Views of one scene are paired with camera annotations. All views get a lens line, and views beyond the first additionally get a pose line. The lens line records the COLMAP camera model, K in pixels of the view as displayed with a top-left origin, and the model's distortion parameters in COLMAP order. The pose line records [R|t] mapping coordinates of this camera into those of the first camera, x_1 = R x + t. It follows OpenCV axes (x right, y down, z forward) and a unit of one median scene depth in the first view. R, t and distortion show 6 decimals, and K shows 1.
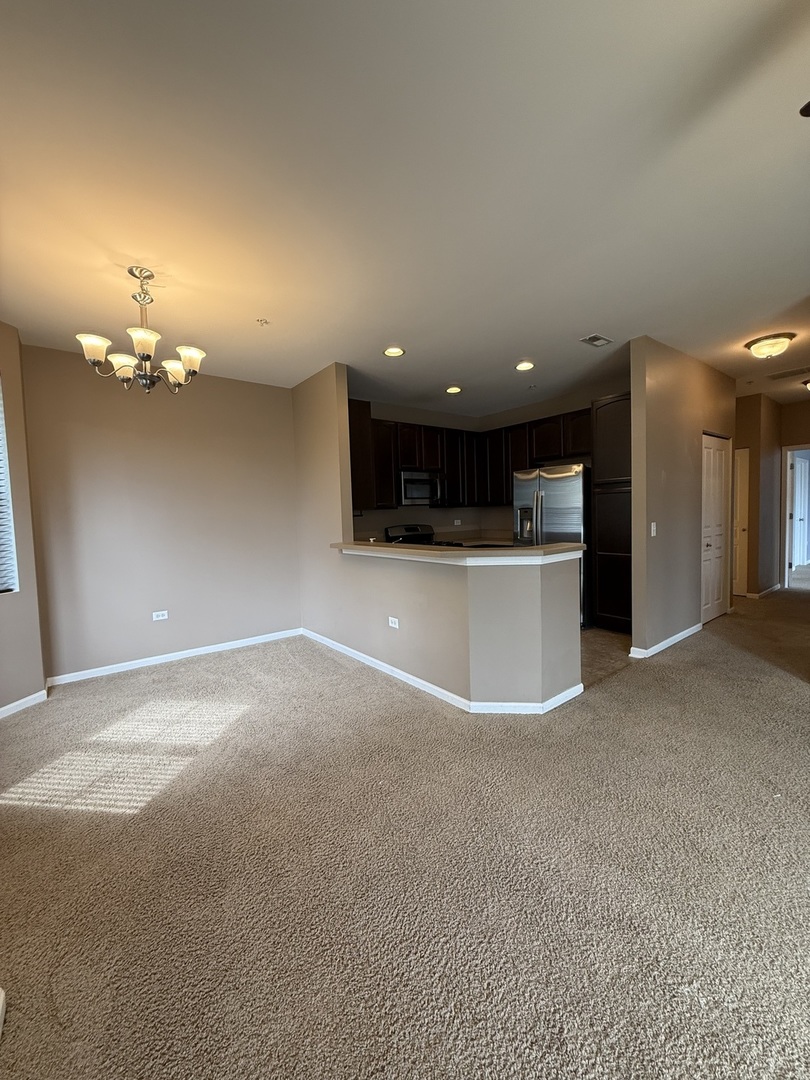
lens RADIAL K [[430.1, 0, 408.9], [0, 430.1, 542.2], [0, 0, 1]] dist [-0.000673, 0.000501]
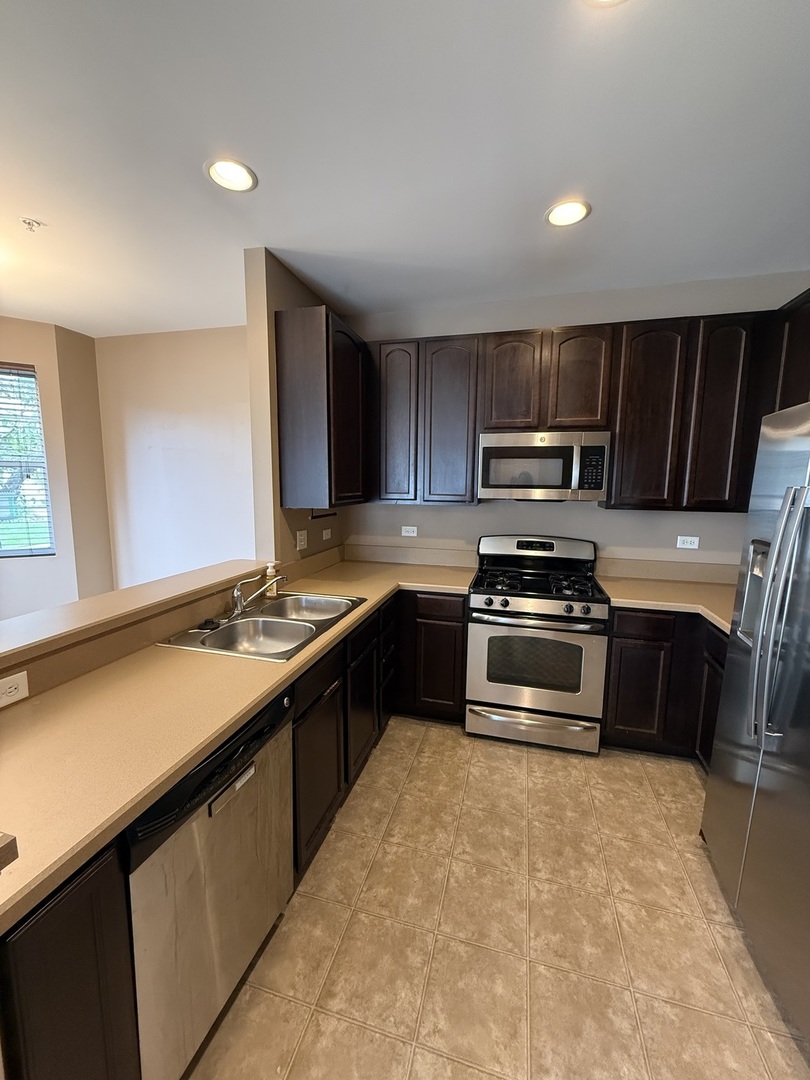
lens RADIAL K [[430.1, 0, 409.9], [0, 430.1, 546.9], [0, 0, 1]] dist [-0.000673, 0.000501]
pose [[0.610267, 0.152417, -0.777395, 0.363872], [-0.088673, 0.988293, 0.124156, -0.090986], [0.787217, -0.006834, 0.616638, 0.645728]]
